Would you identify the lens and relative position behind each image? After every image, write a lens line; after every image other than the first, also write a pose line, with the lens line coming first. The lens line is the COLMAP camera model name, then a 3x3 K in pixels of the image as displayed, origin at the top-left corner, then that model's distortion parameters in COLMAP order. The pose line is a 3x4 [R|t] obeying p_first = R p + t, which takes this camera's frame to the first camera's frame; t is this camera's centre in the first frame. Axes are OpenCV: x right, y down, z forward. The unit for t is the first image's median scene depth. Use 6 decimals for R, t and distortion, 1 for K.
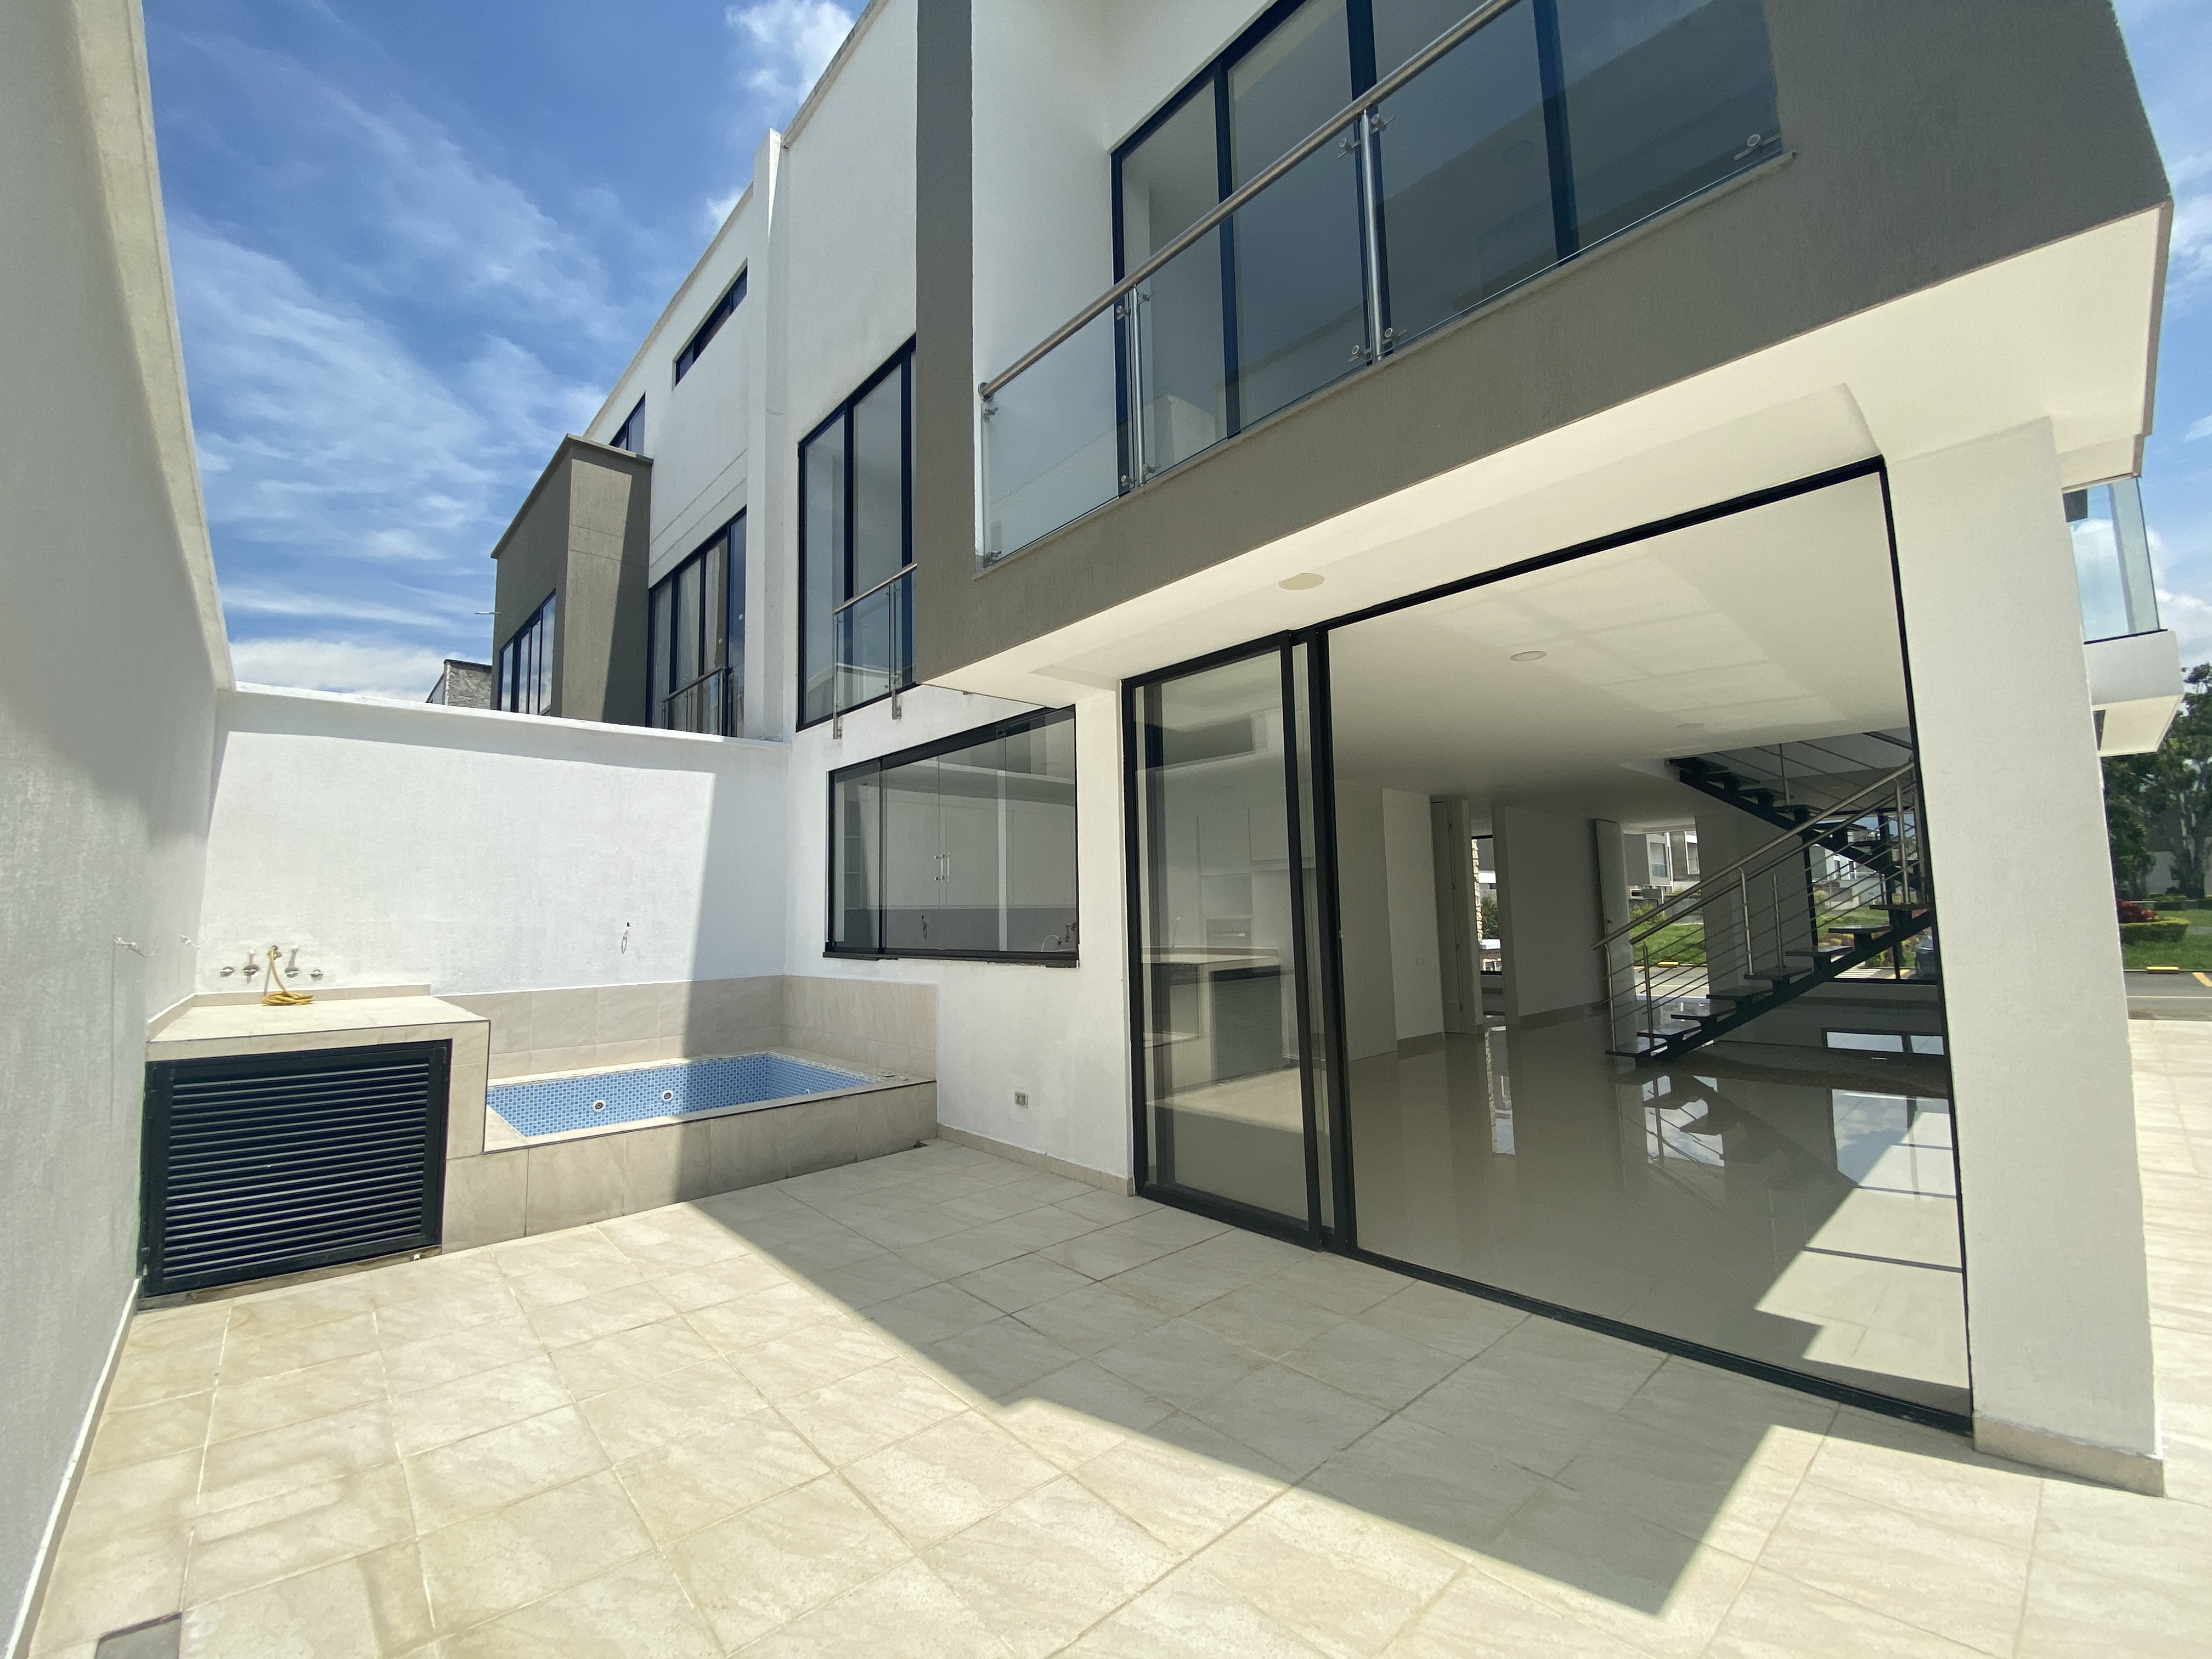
lens RADIAL K [[902.7, 0, 1106.0], [0, 902.7, 829.5], [0, 0, 1]] dist [0.015160, -0.017996]
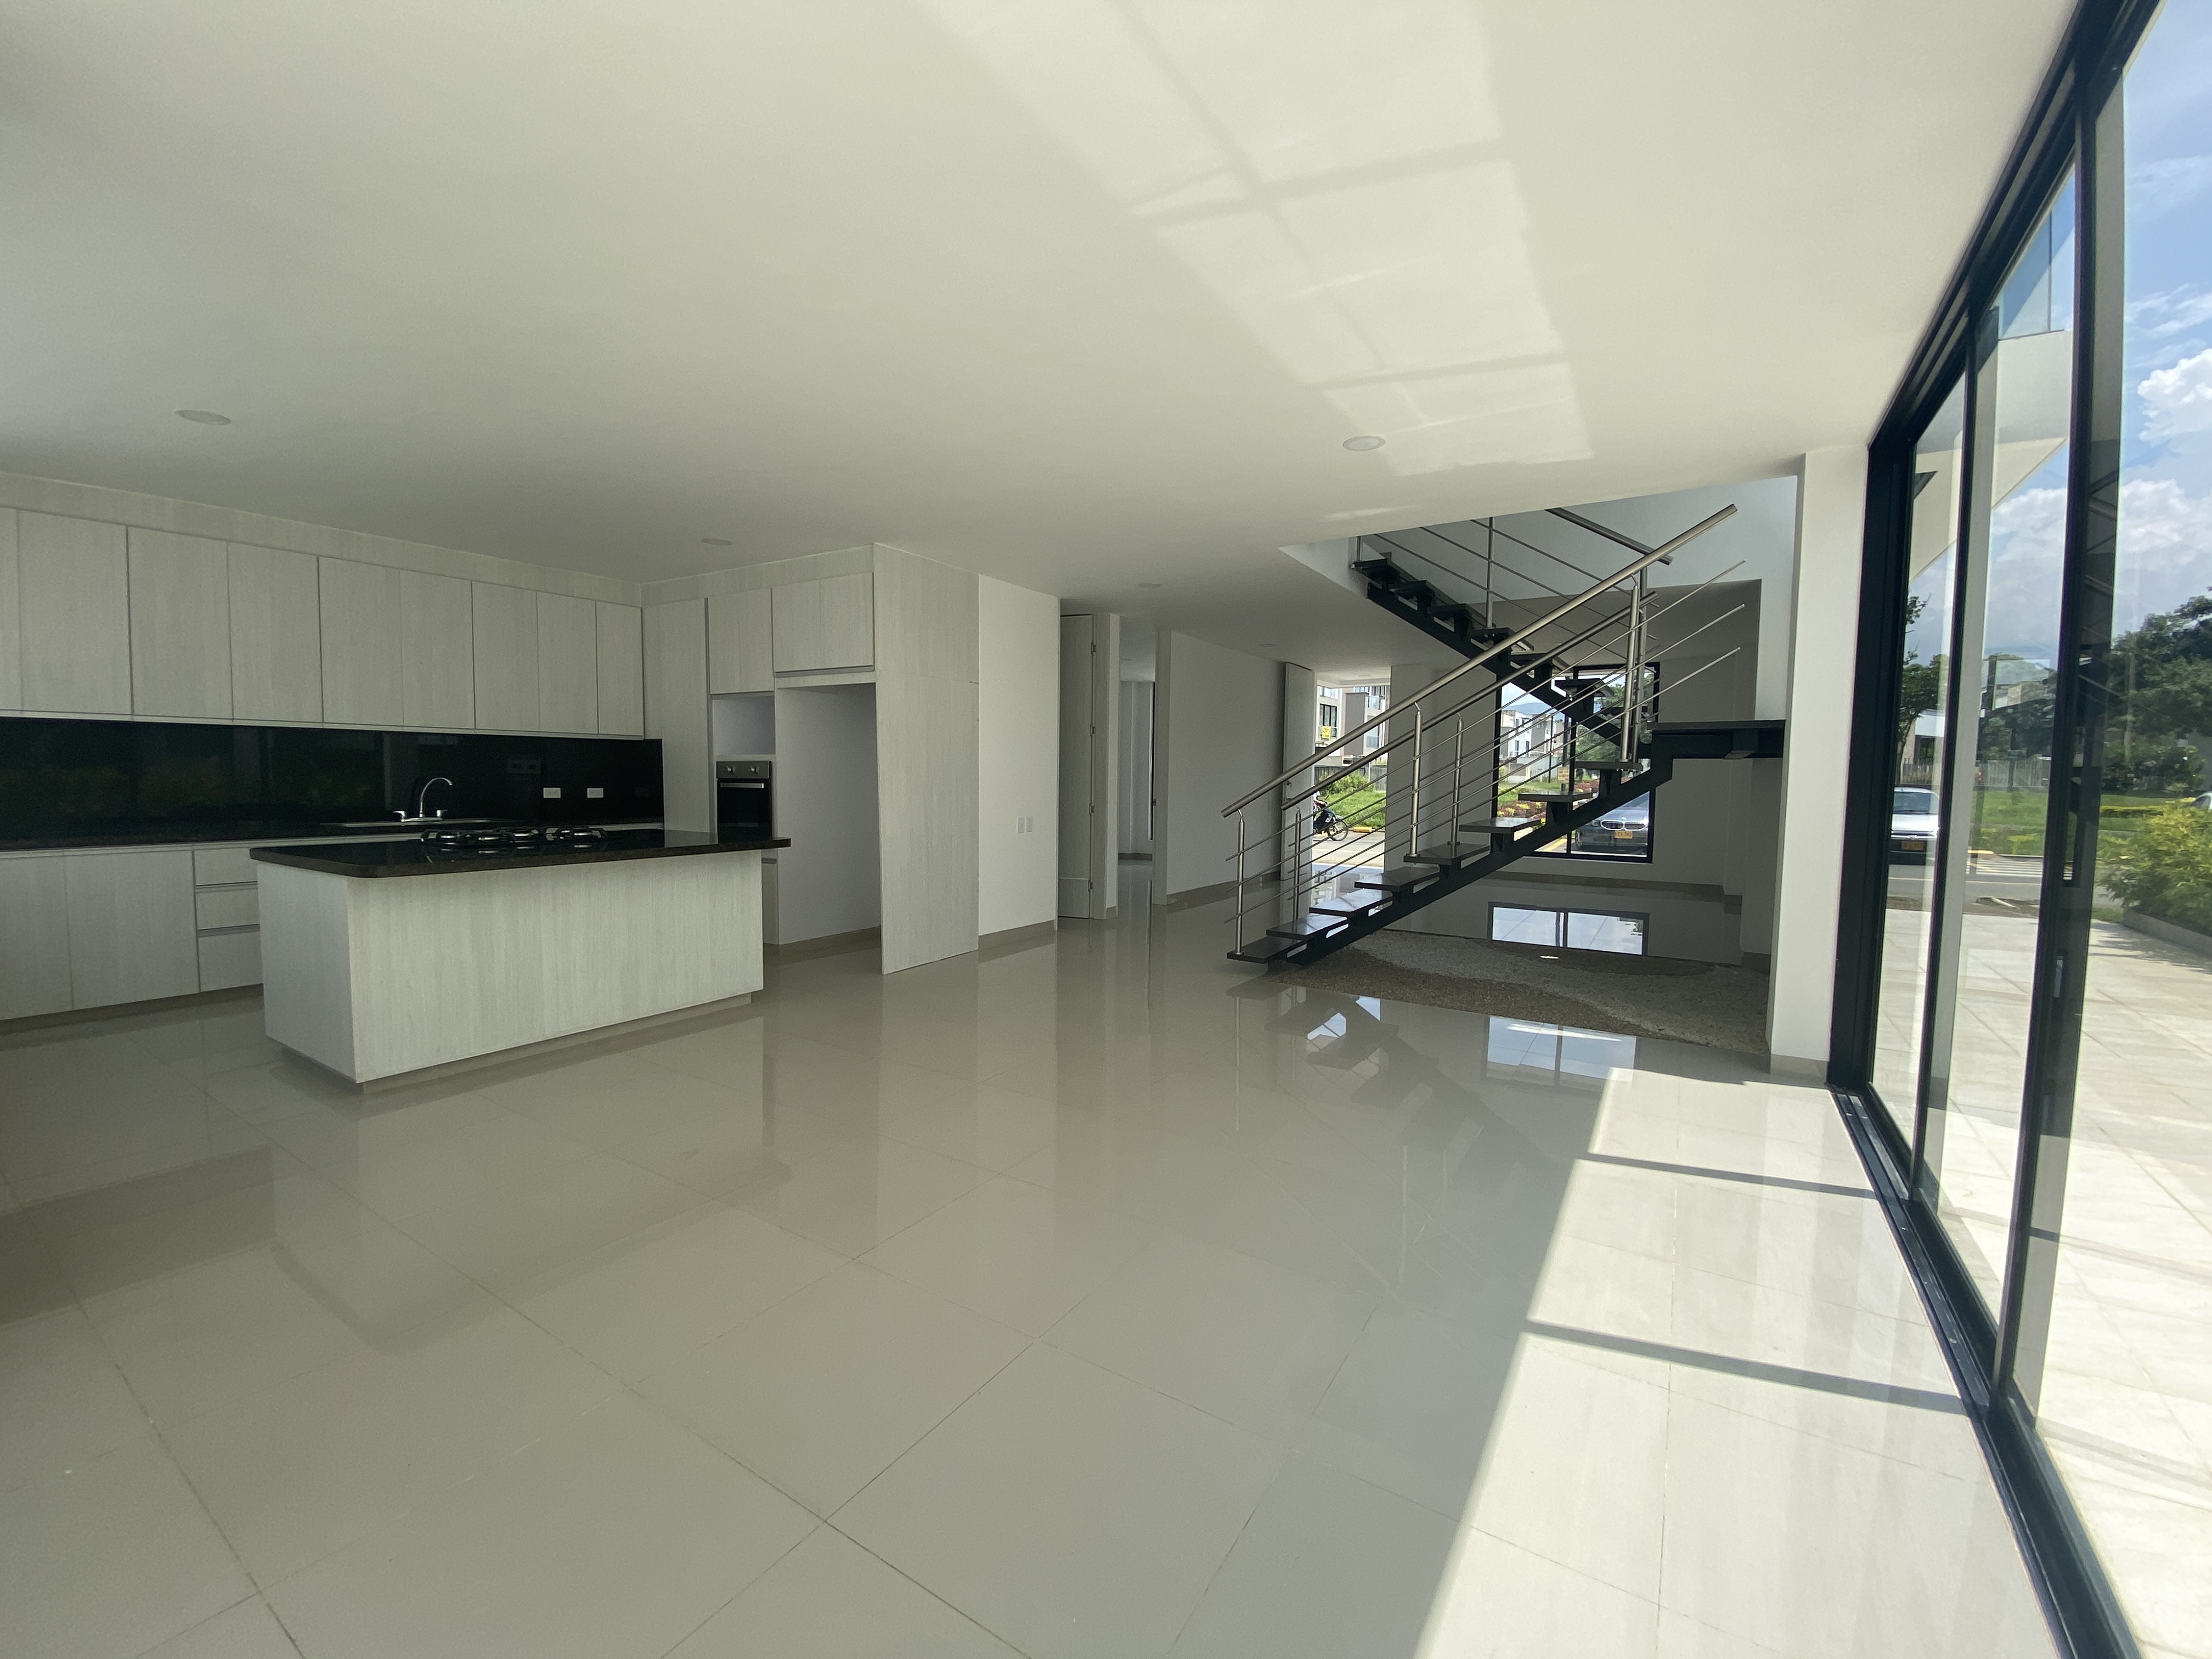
lens RADIAL K [[902.7, 0, 1106.0], [0, 902.7, 829.5], [0, 0, 1]] dist [0.015160, -0.017996]
pose [[0.966662, 0.015115, 0.255608, 0.230429], [-0.055385, 0.986967, 0.151092, 0.035621], [-0.249993, -0.160212, 0.954901, 0.299982]]
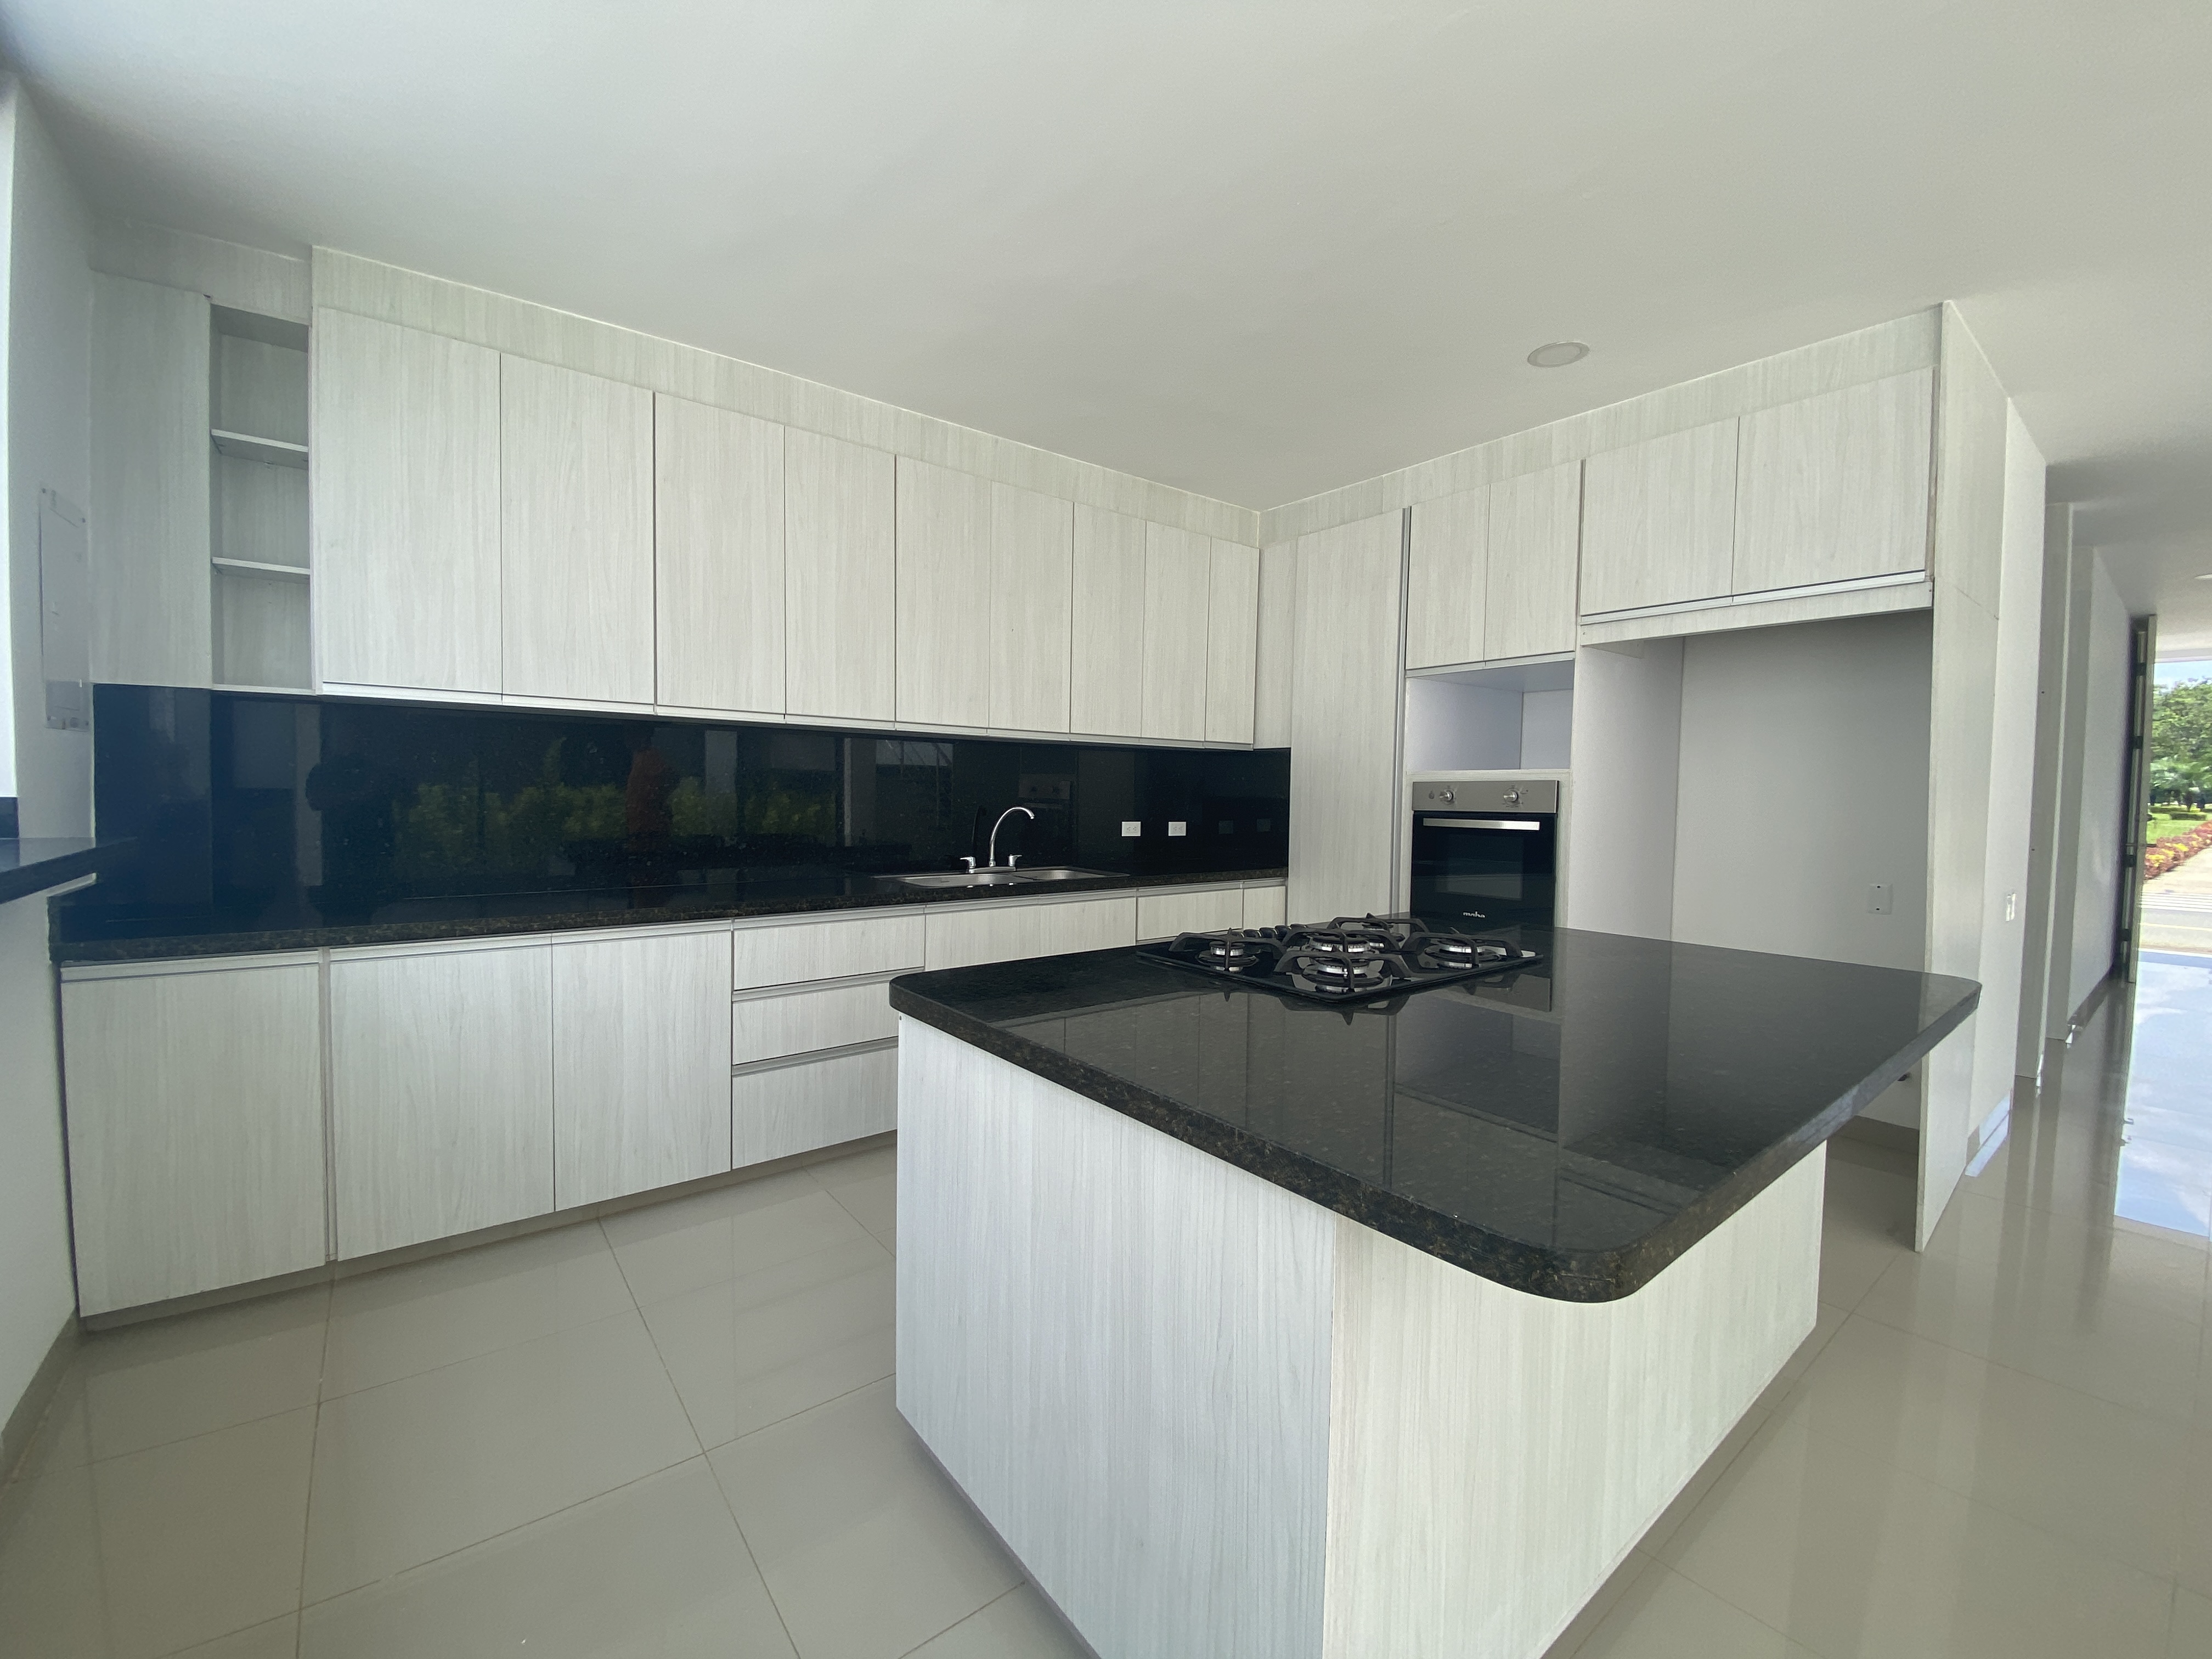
lens RADIAL K [[902.7, 0, 1106.0], [0, 902.7, 829.5], [0, 0, 1]] dist [0.015160, -0.017996]
pose [[0.996904, 0.037816, -0.068940, 0.008399], [-0.027672, 0.989397, 0.142579, 0.071873], [0.073600, -0.140230, 0.987380, 0.624098]]
